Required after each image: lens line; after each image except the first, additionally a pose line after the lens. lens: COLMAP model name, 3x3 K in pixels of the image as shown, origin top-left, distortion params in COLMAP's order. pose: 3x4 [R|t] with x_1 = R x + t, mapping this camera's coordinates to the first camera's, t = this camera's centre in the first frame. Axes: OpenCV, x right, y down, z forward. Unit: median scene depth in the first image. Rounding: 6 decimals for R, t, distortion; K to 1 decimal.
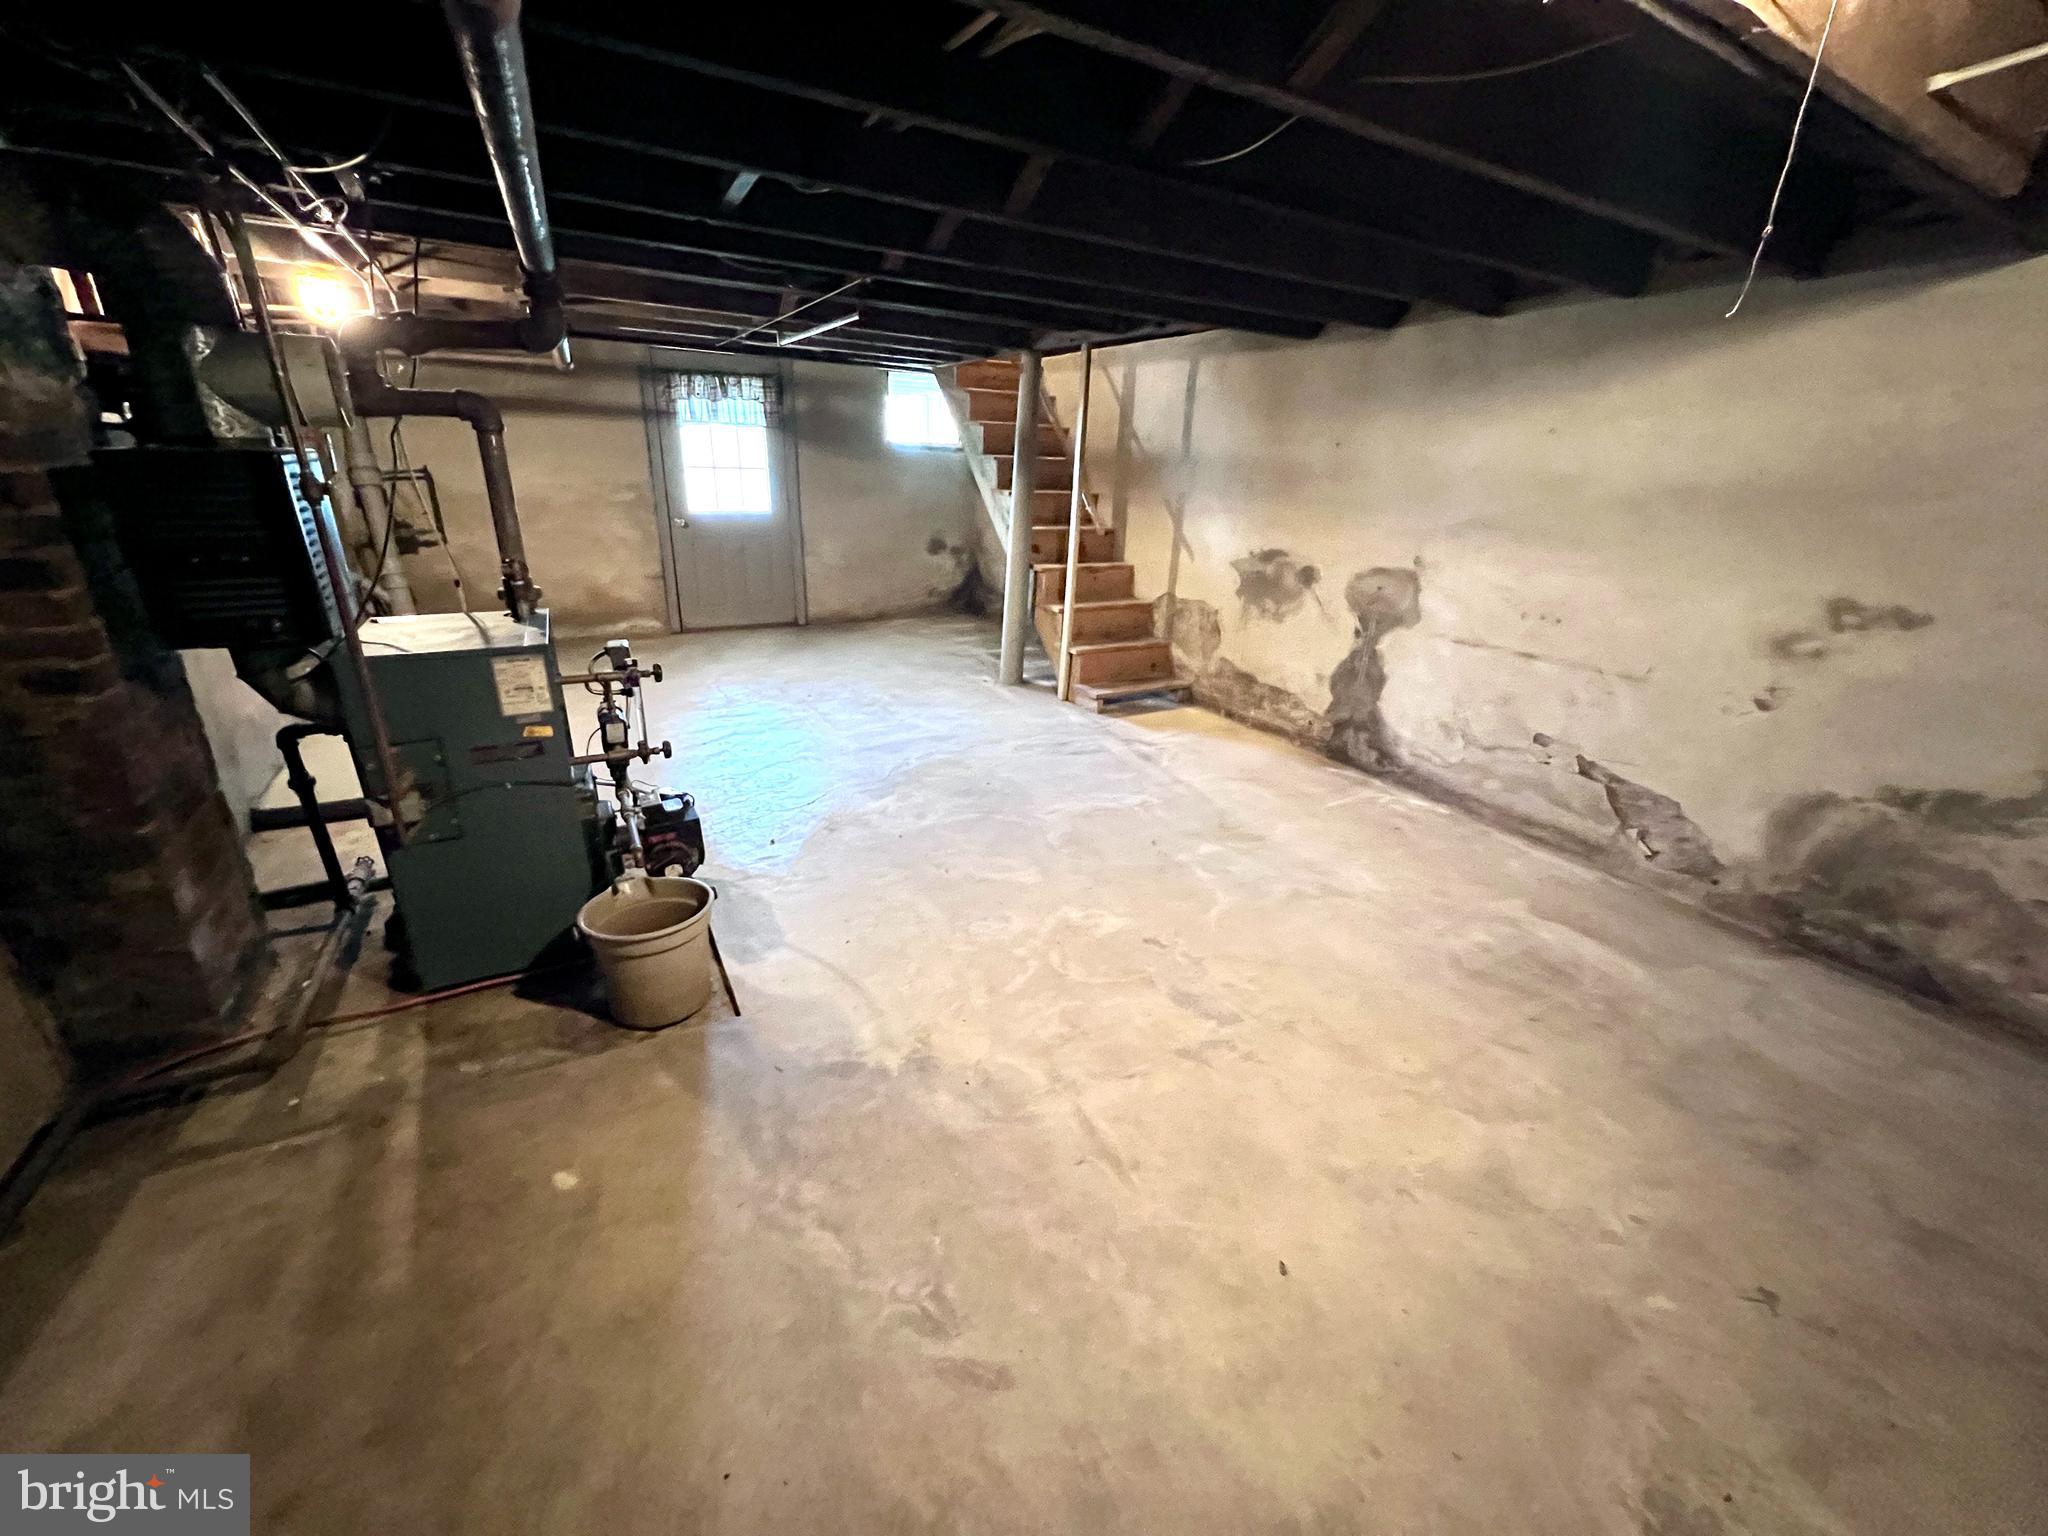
lens RADIAL K [[821.2, 0, 1022.5], [0, 821.2, 770.0], [0, 0, 1]] dist [0.000615, 0.000180]
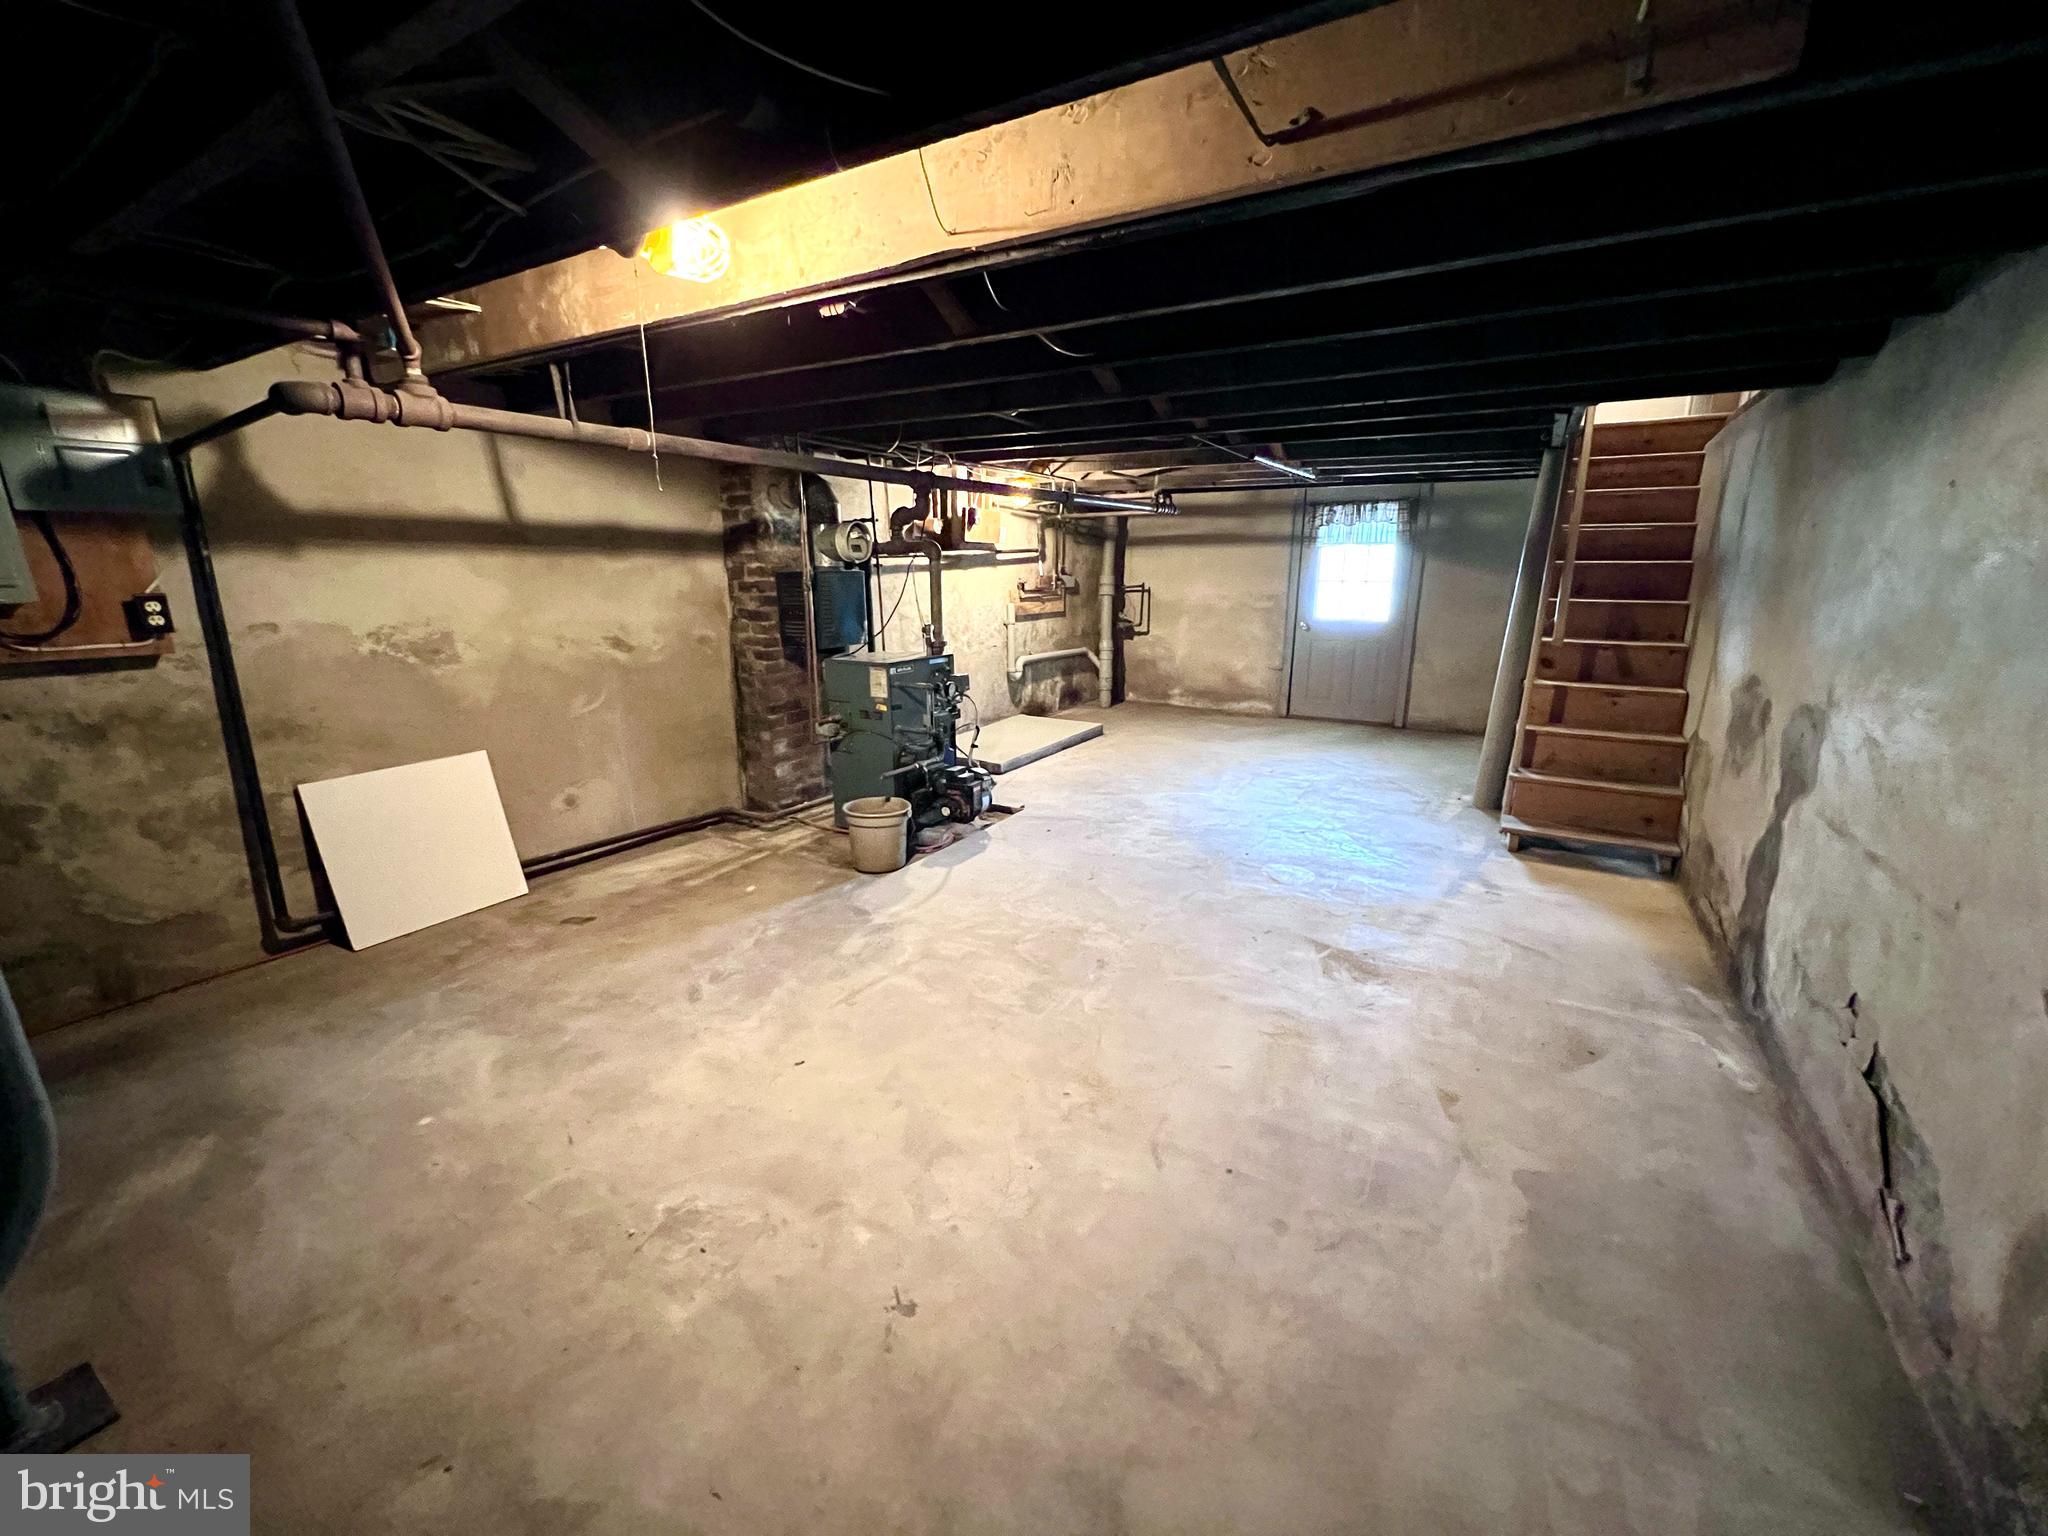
lens RADIAL K [[821.2, 0, 1022.5], [0, 821.2, 770.0], [0, 0, 1]] dist [0.000615, 0.000180]
pose [[0.489803, 0.177352, -0.853604, 0.662561], [-0.293299, 0.955543, 0.030235, -0.032713], [0.821017, 0.235552, 0.520045, 0.158007]]
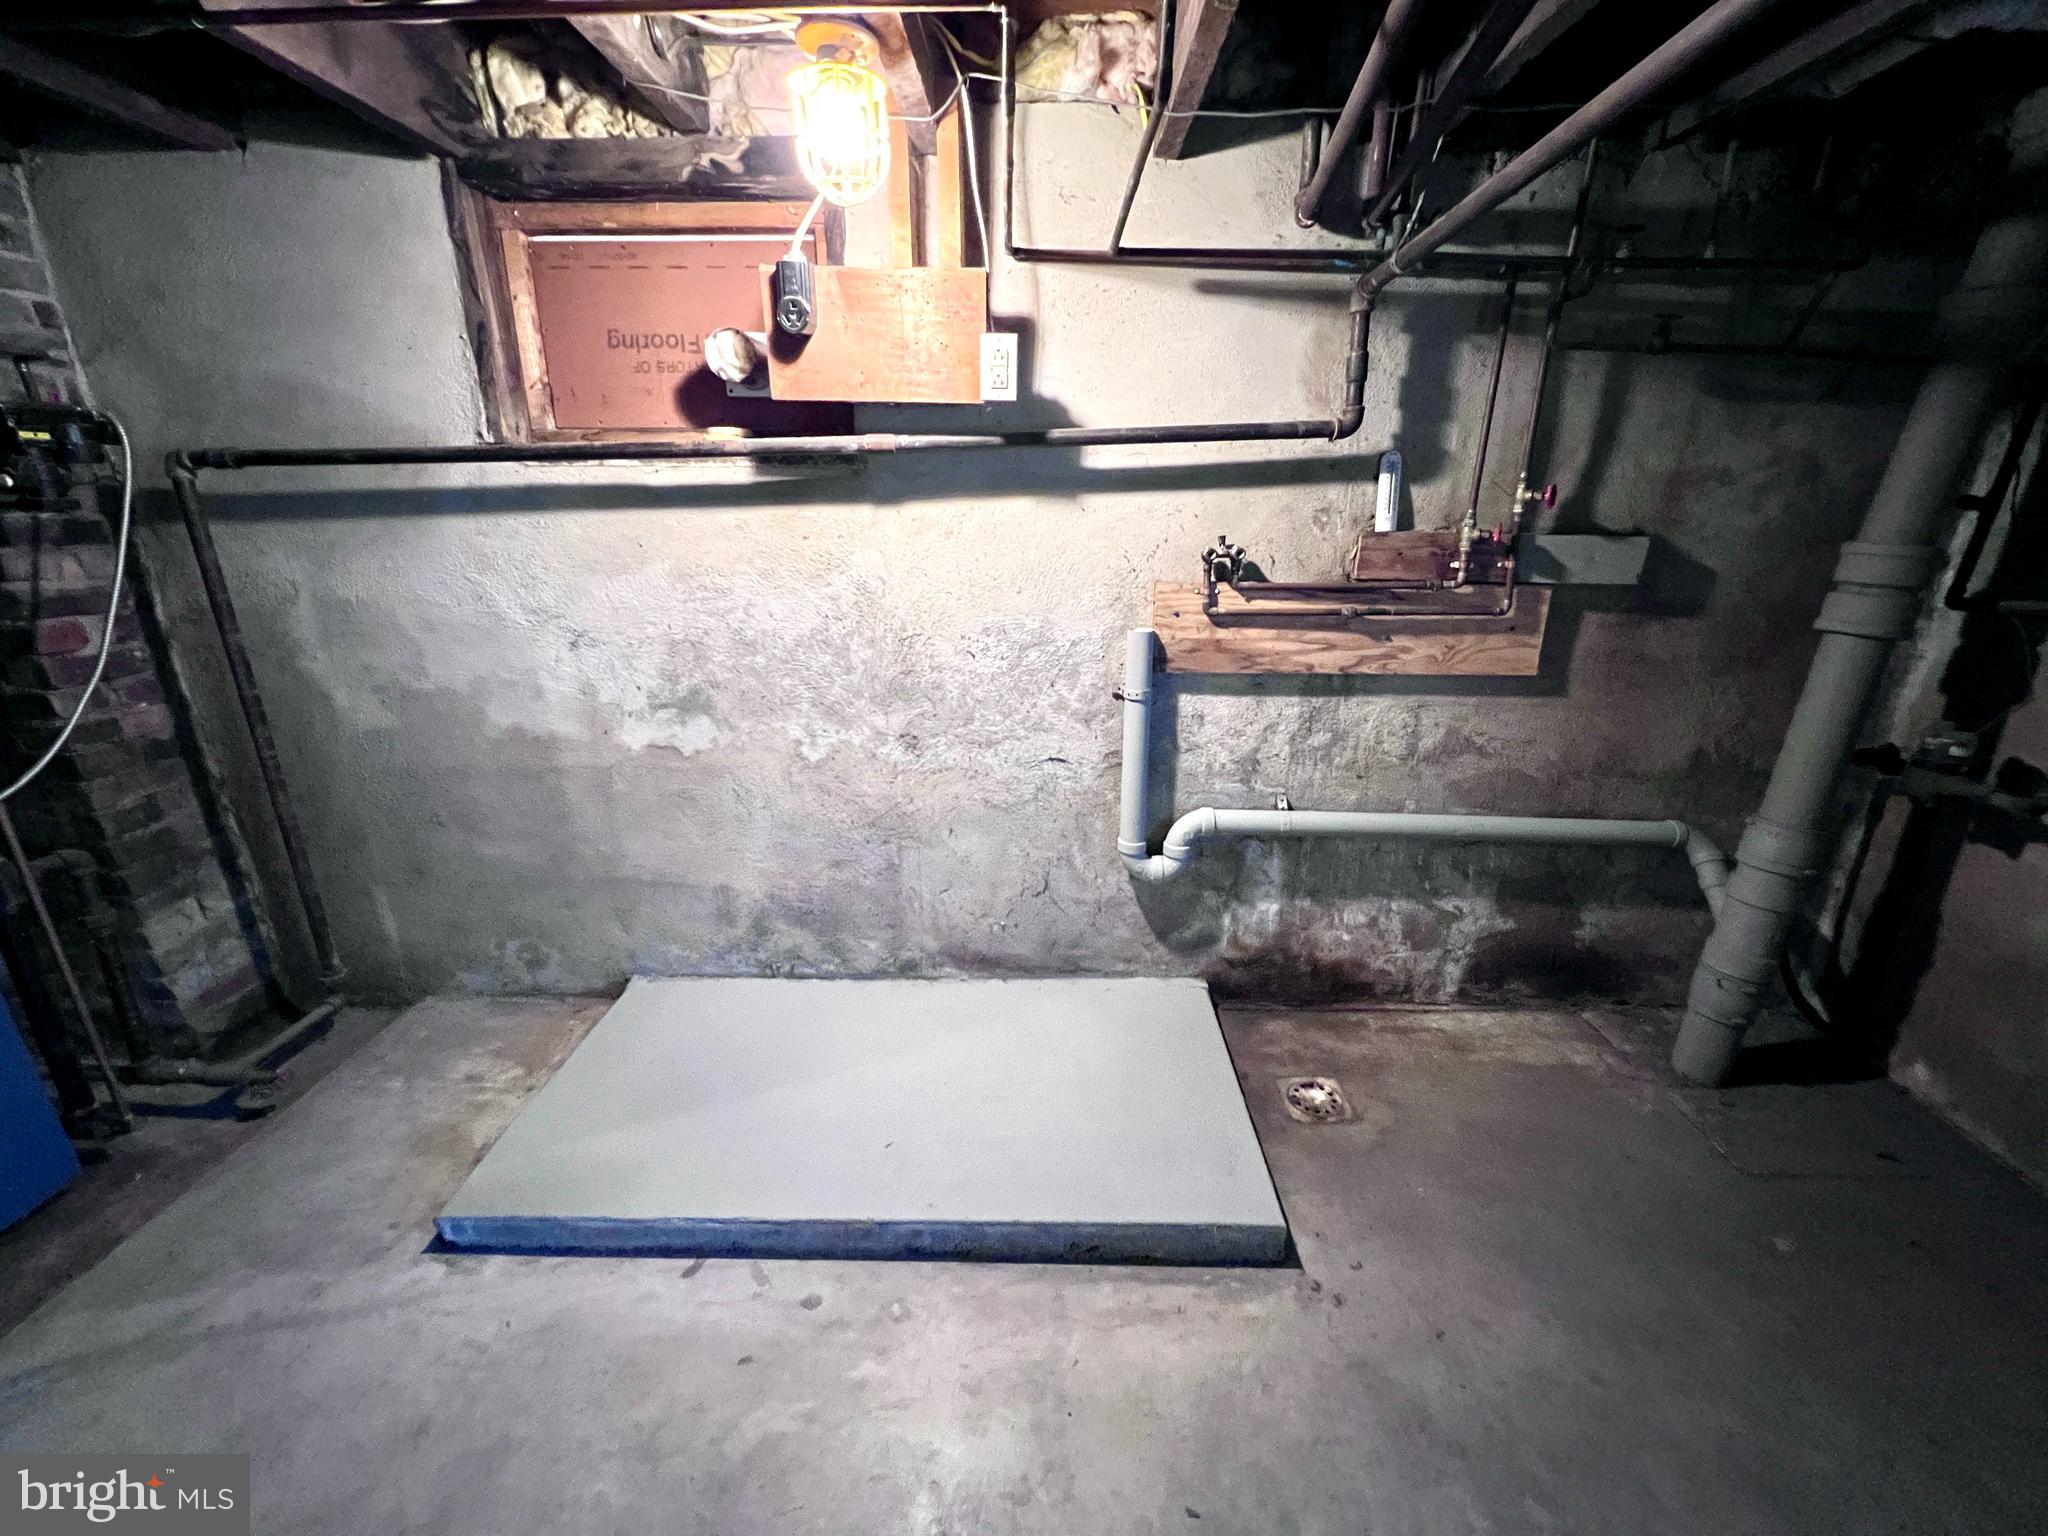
lens RADIAL K [[818.1, 0, 1027.3], [0, 818.1, 770.6], [0, 0, 1]] dist [0.000115, 0.000176]
pose [[-0.502978, 0.240038, -0.830298, -0.402671], [-0.330065, 0.834505, 0.441201, -0.422193], [0.798793, 0.495967, -0.340510, 1.087155]]
